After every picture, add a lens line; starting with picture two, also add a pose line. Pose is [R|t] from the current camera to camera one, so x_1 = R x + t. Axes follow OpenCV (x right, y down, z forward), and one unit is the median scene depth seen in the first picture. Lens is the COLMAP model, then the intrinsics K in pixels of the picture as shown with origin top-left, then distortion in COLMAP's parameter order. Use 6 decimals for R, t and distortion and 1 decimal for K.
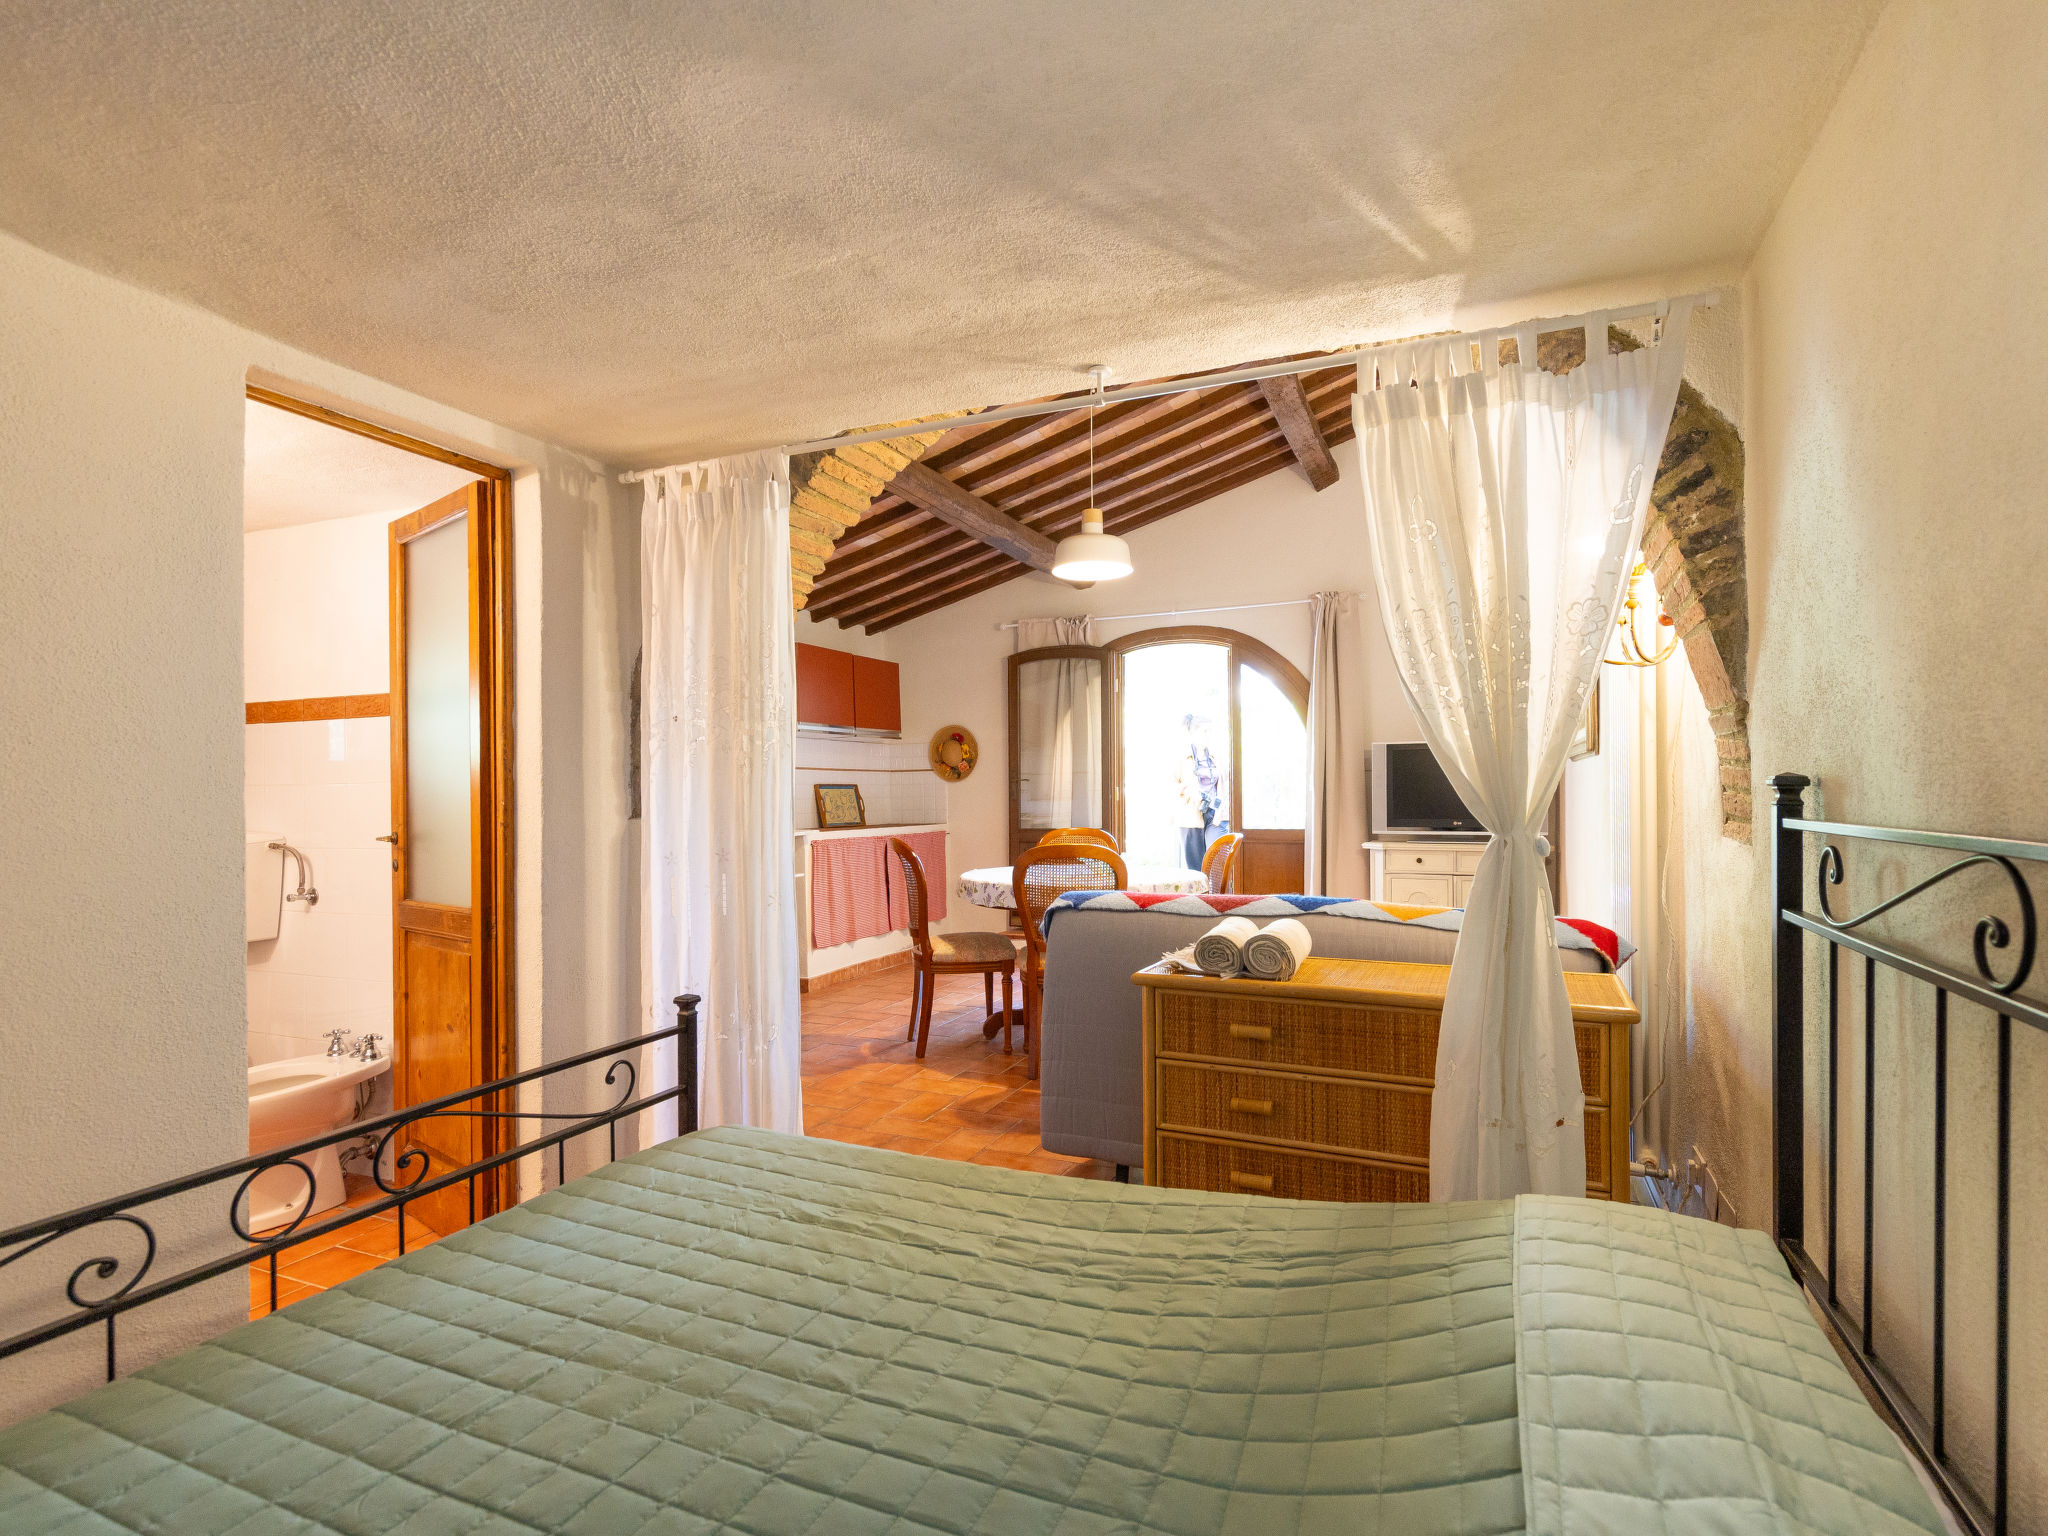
lens RADIAL K [[1053.9, 0, 1028.6], [0, 1053.9, 801.8], [0, 0, 1]] dist [0.004378, 0.001293]
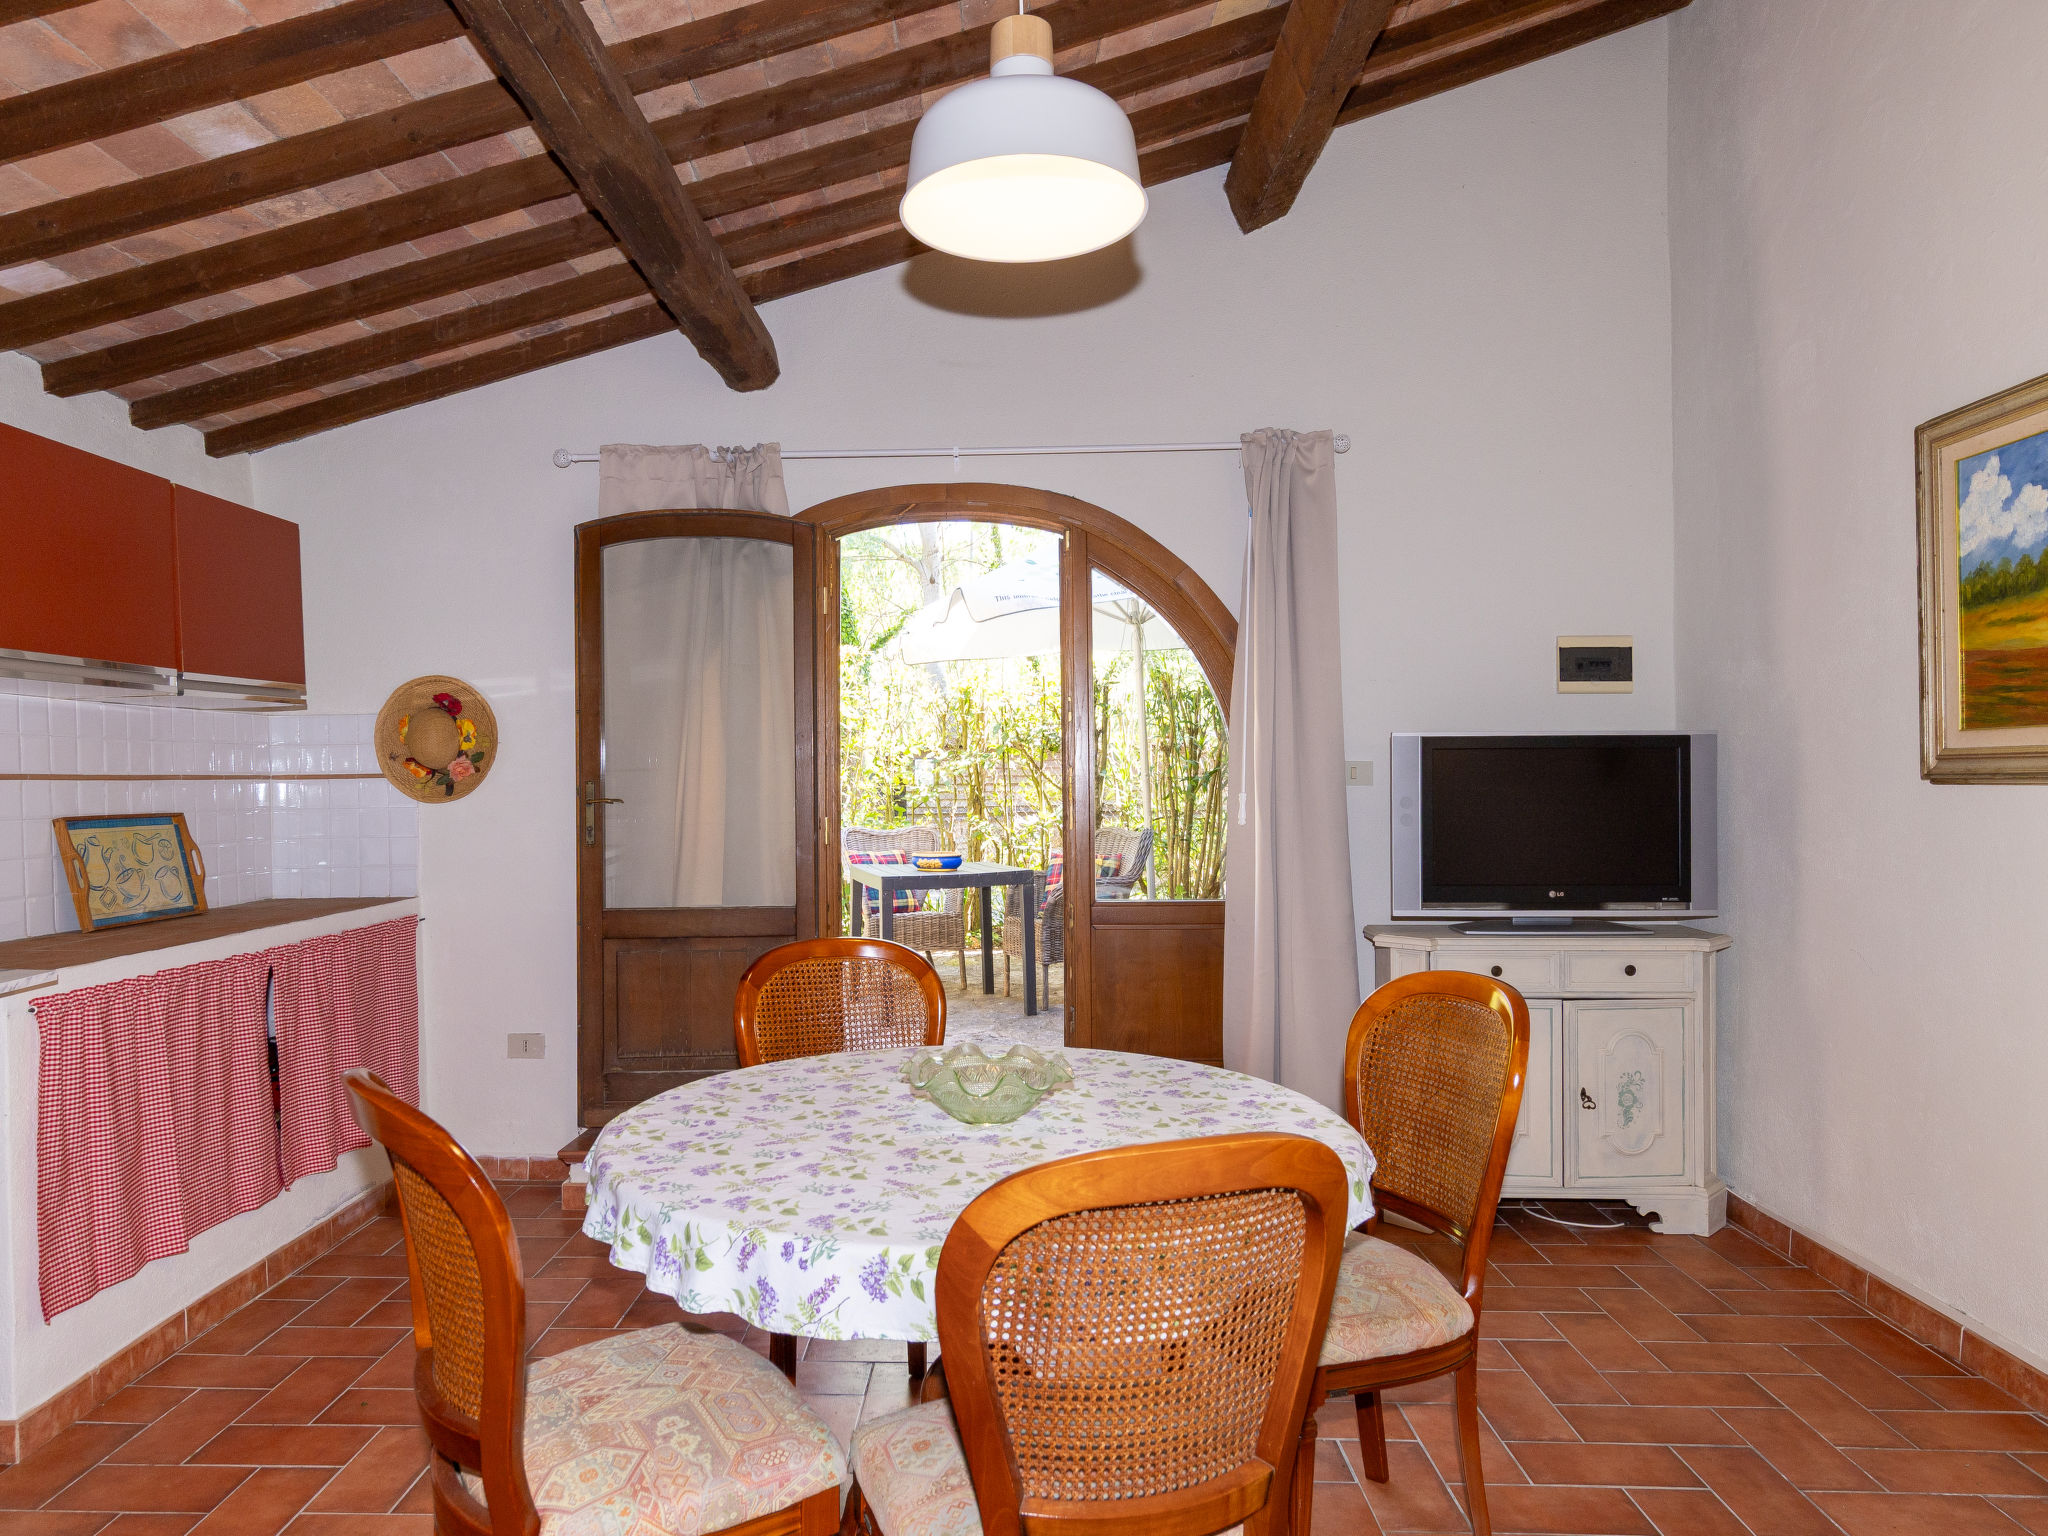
lens RADIAL K [[1351.1, 0, 1025.4], [0, 1351.1, 781.2], [0, 0, 1]] dist [0.090478, -0.098333]
pose [[0.924931, -0.000967, 0.380134, -0.065849], [0.004265, 0.999960, -0.007835, -0.024310], [-0.380112, 0.008868, 0.924898, 0.393772]]
